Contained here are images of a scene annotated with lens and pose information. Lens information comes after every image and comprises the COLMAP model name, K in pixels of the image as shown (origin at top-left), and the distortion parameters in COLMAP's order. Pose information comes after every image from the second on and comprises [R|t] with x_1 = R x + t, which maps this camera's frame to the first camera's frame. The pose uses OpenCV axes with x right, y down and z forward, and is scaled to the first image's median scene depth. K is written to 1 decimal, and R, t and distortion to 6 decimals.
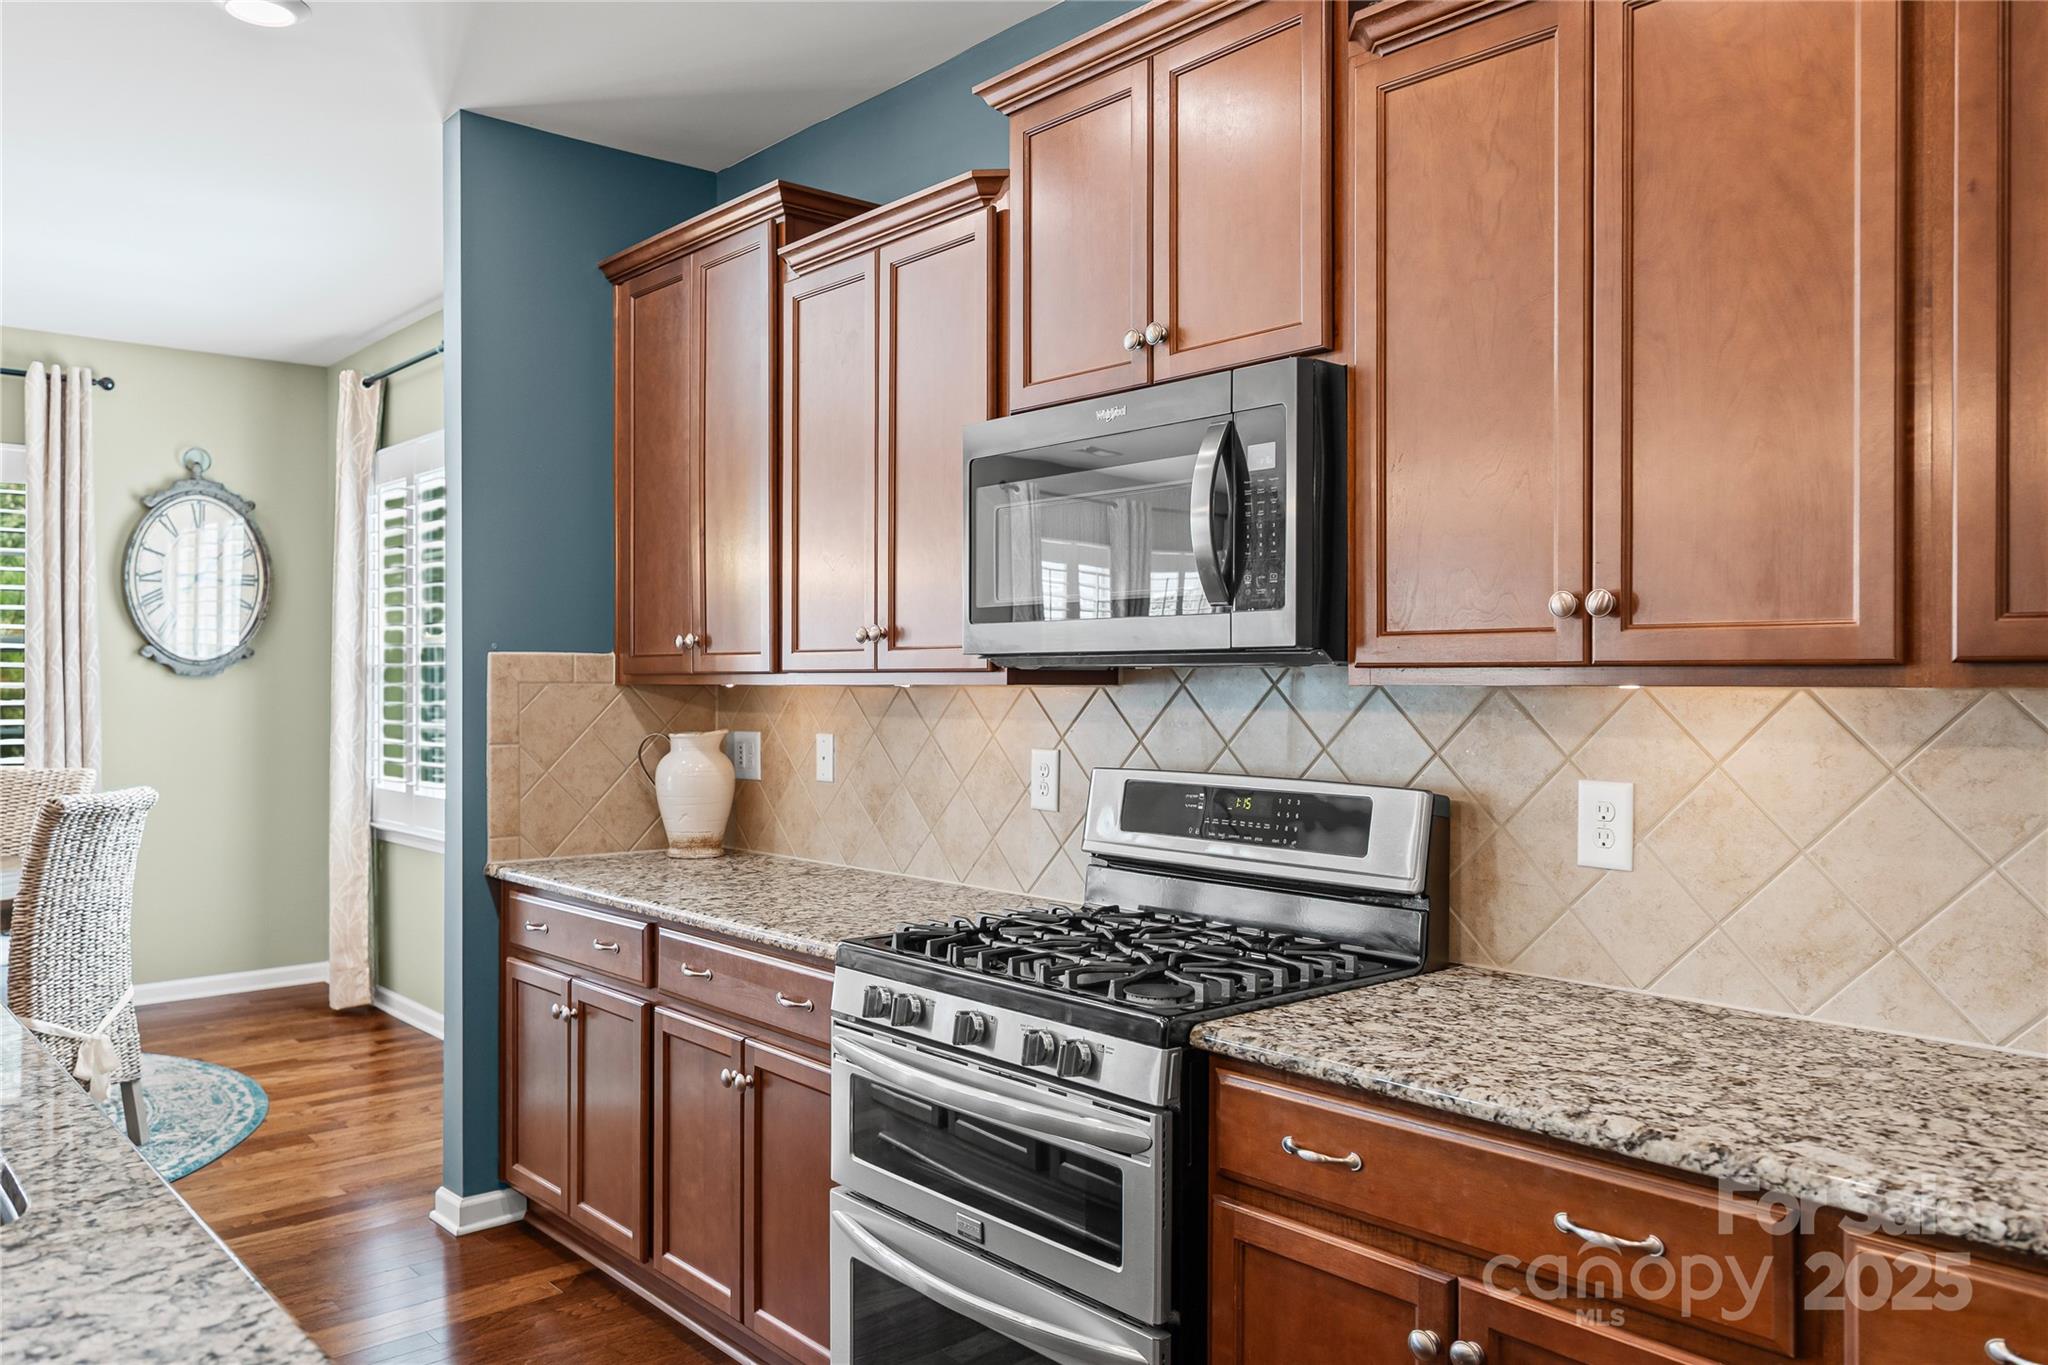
lens RADIAL K [[1476.9, 0, 1018.3], [0, 1476.9, 692.1], [0, 0, 1]] dist [0.010533, -0.008618]
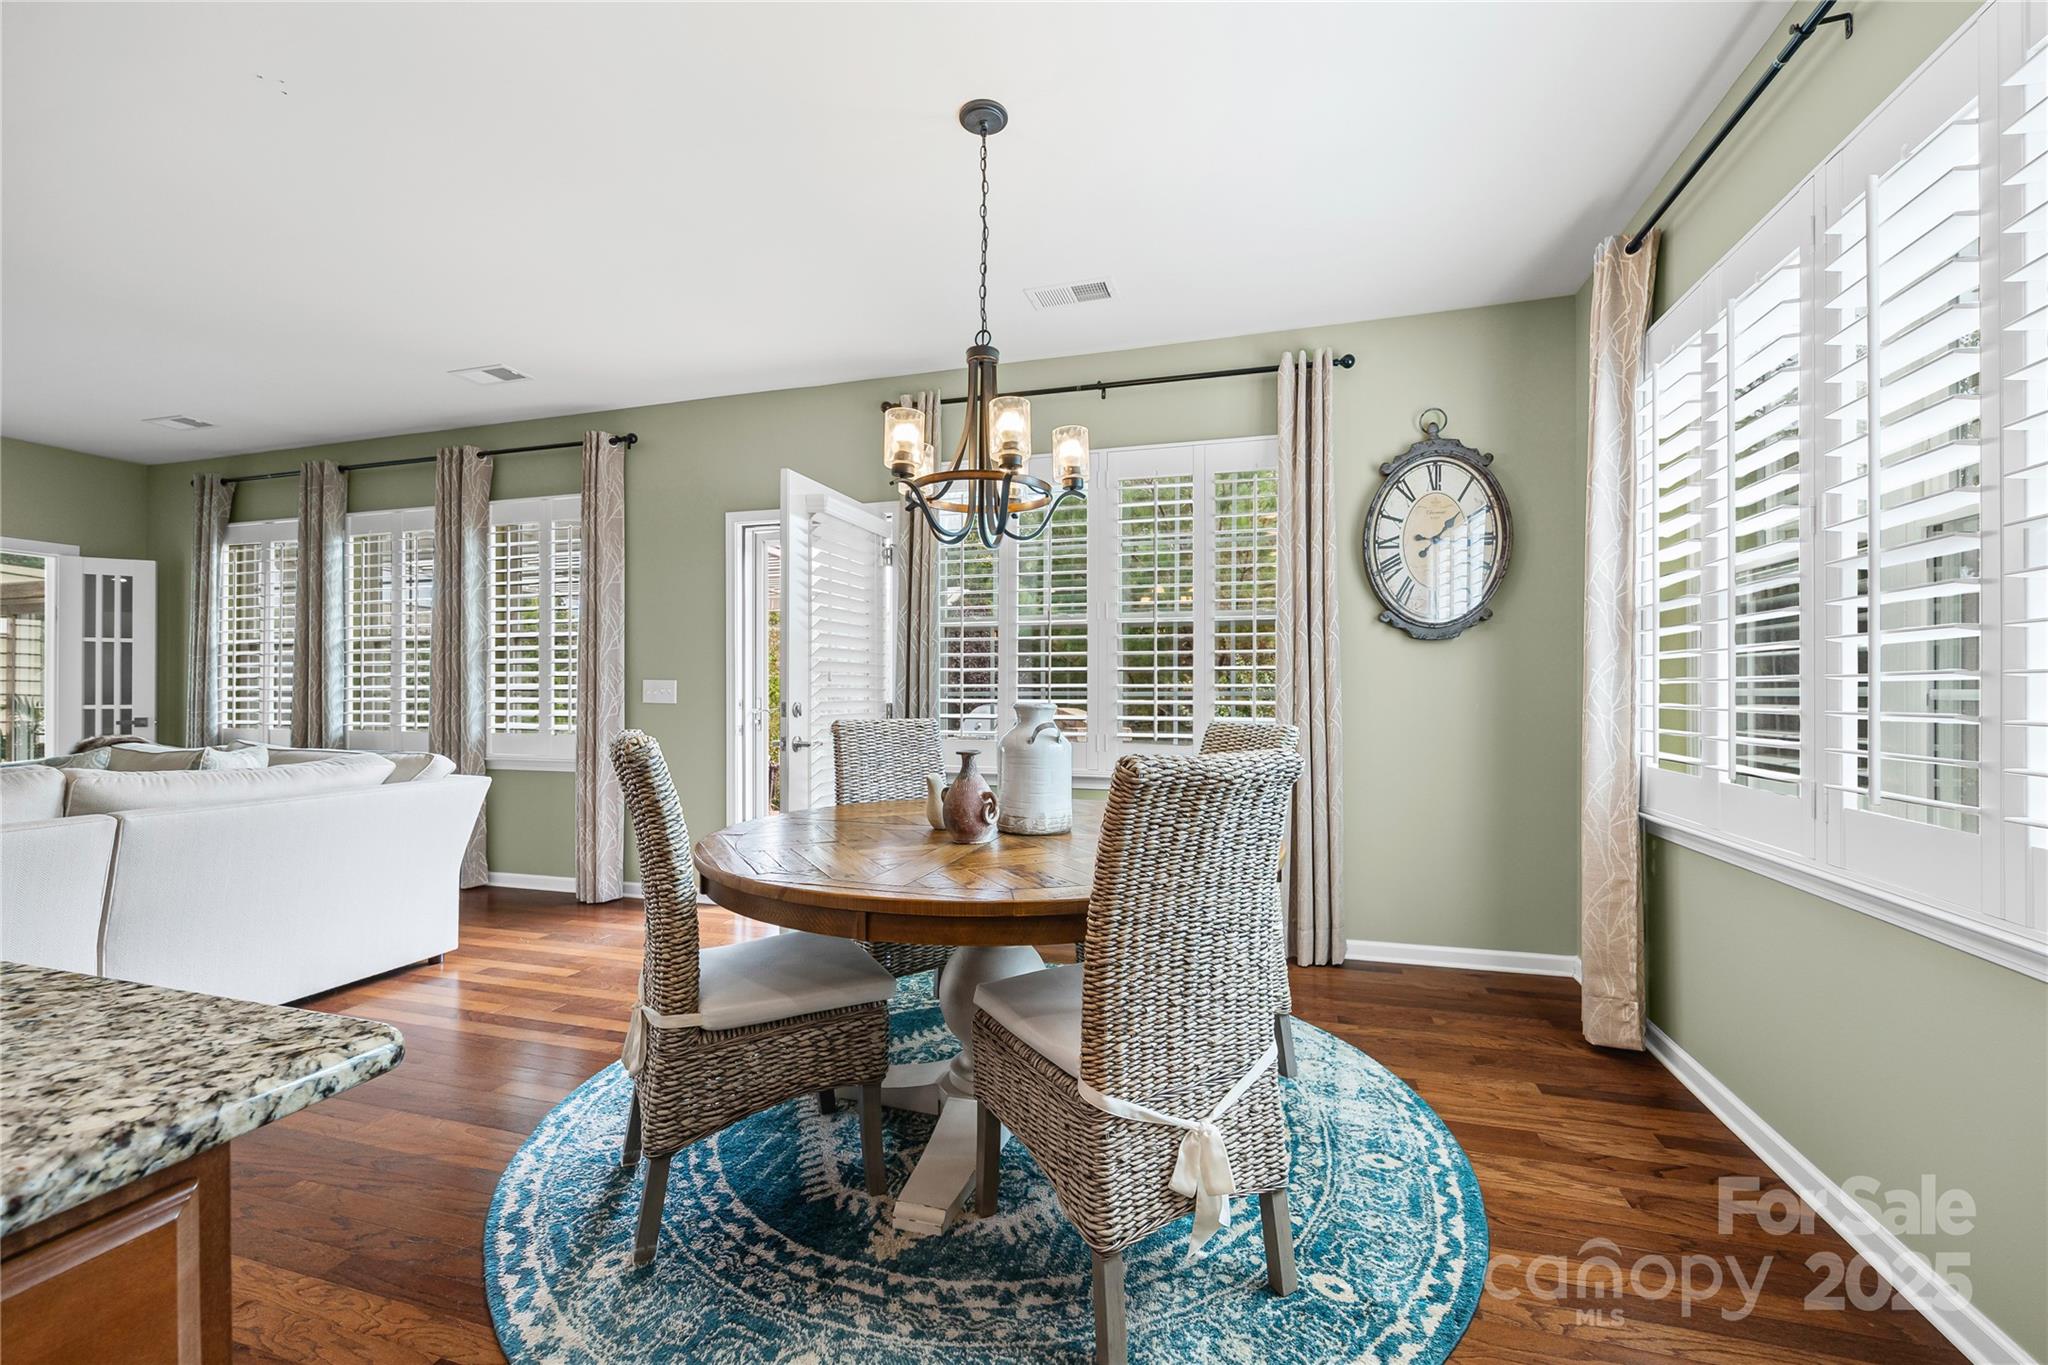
lens RADIAL K [[834.2, 0, 1024.4], [0, 834.2, 686.5], [0, 0, 1]] dist [-0.003358, 0.000642]
pose [[0.527976, -0.007997, -0.849221, -0.349682], [-0.004609, 0.999914, -0.012282, 0.042999], [0.849247, 0.010398, 0.527894, 0.731059]]
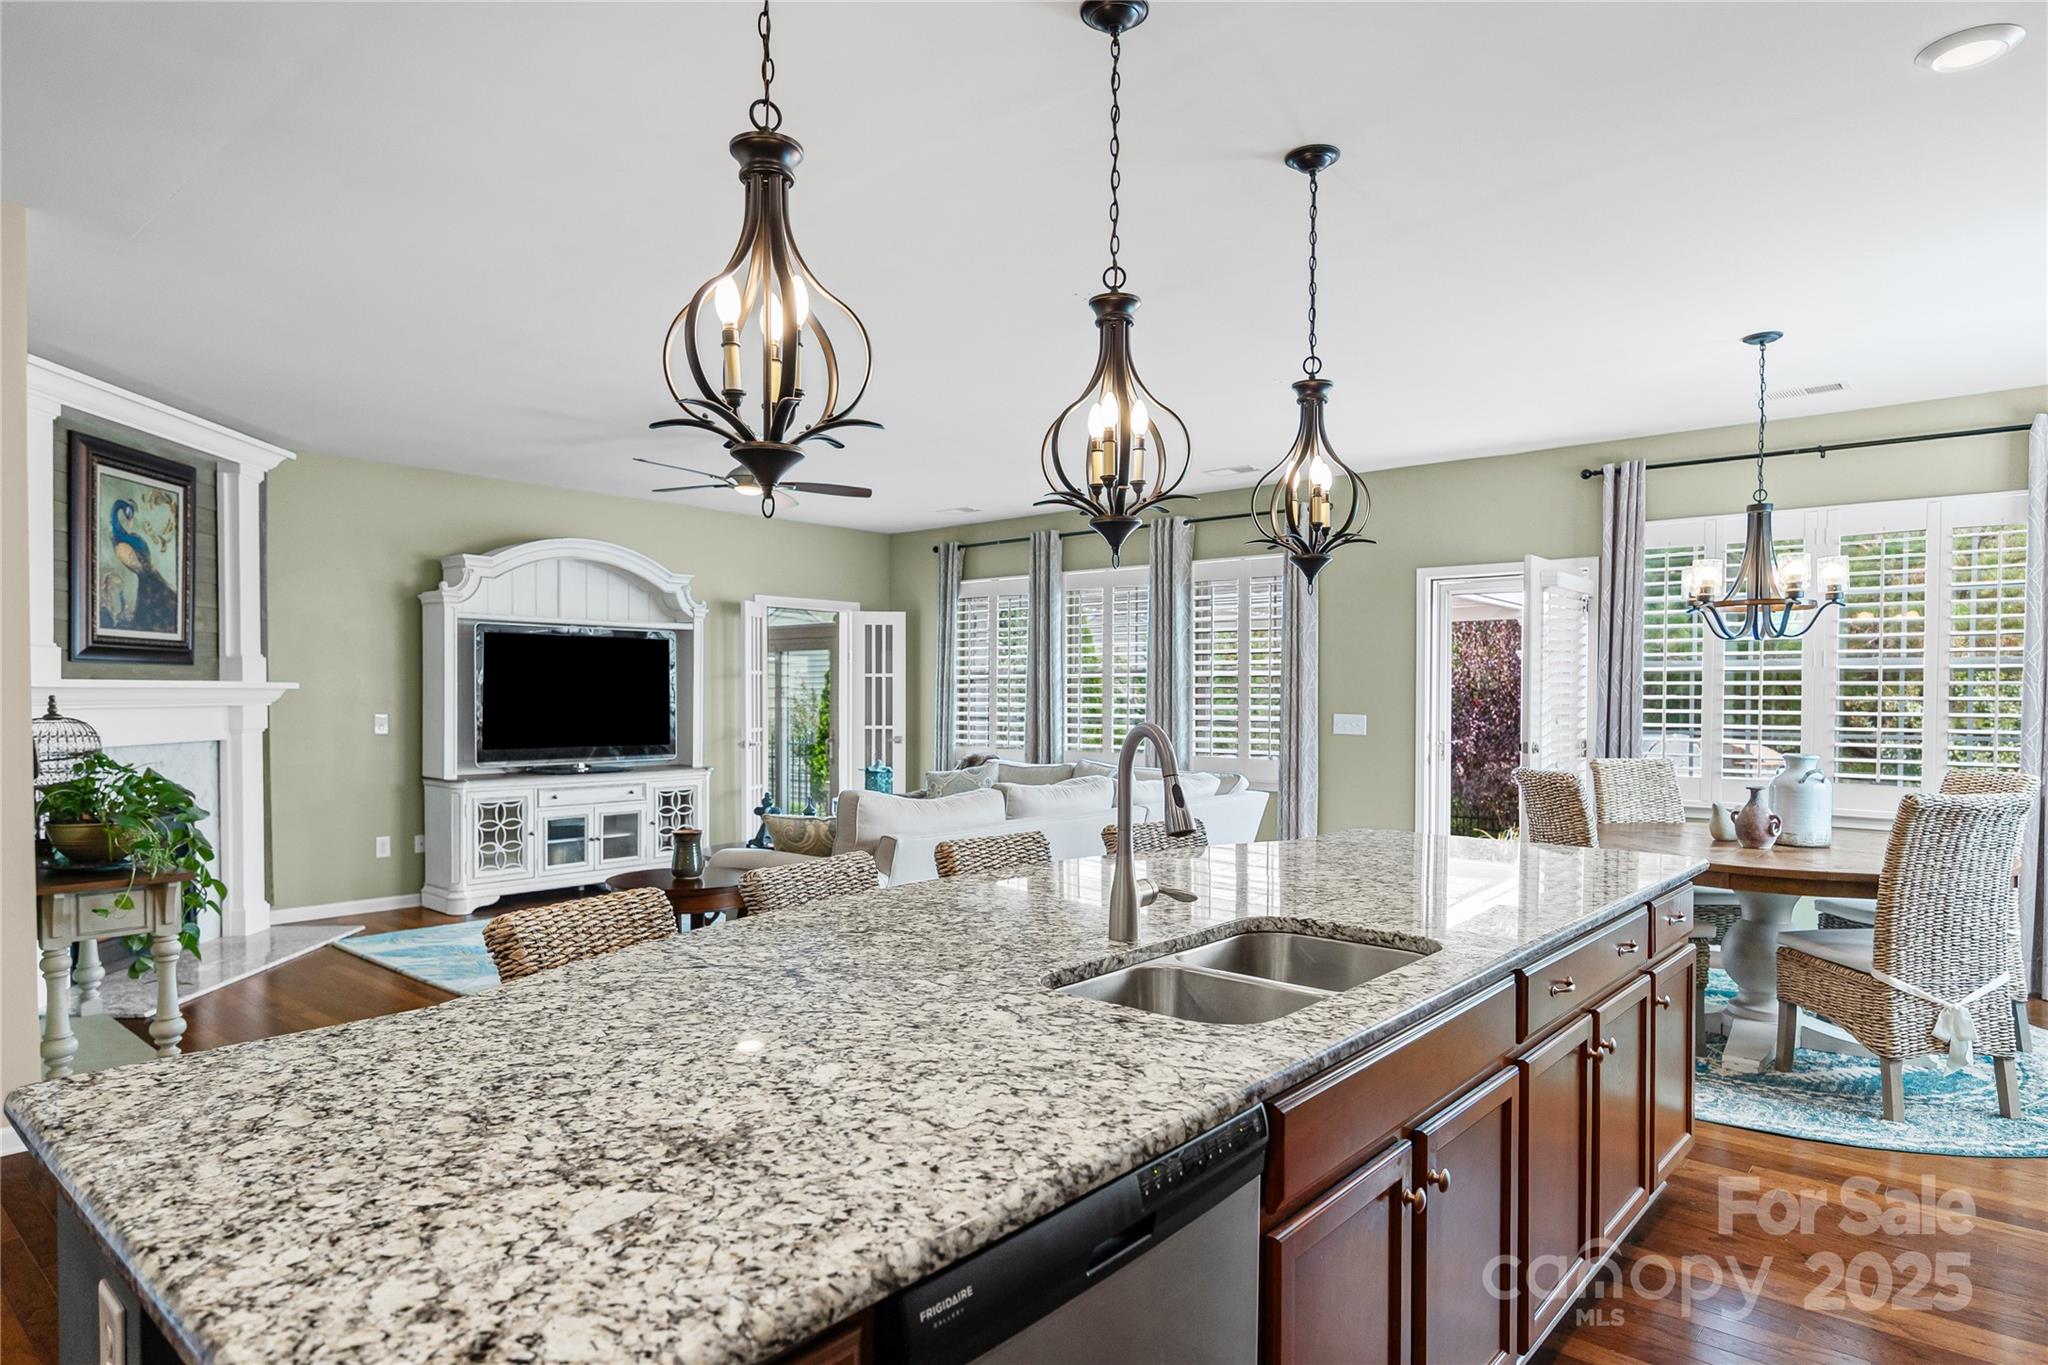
lens RADIAL K [[1161.3, 0, 1032.3], [0, 1161.3, 715.5], [0, 0, 1]] dist [-0.004168, 0.002476]
pose [[0.133539, 0.017648, -0.990886, 0.164789], [-0.007689, 0.999830, 0.016771, -0.002283], [0.991014, 0.005380, 0.133652, 0.168512]]
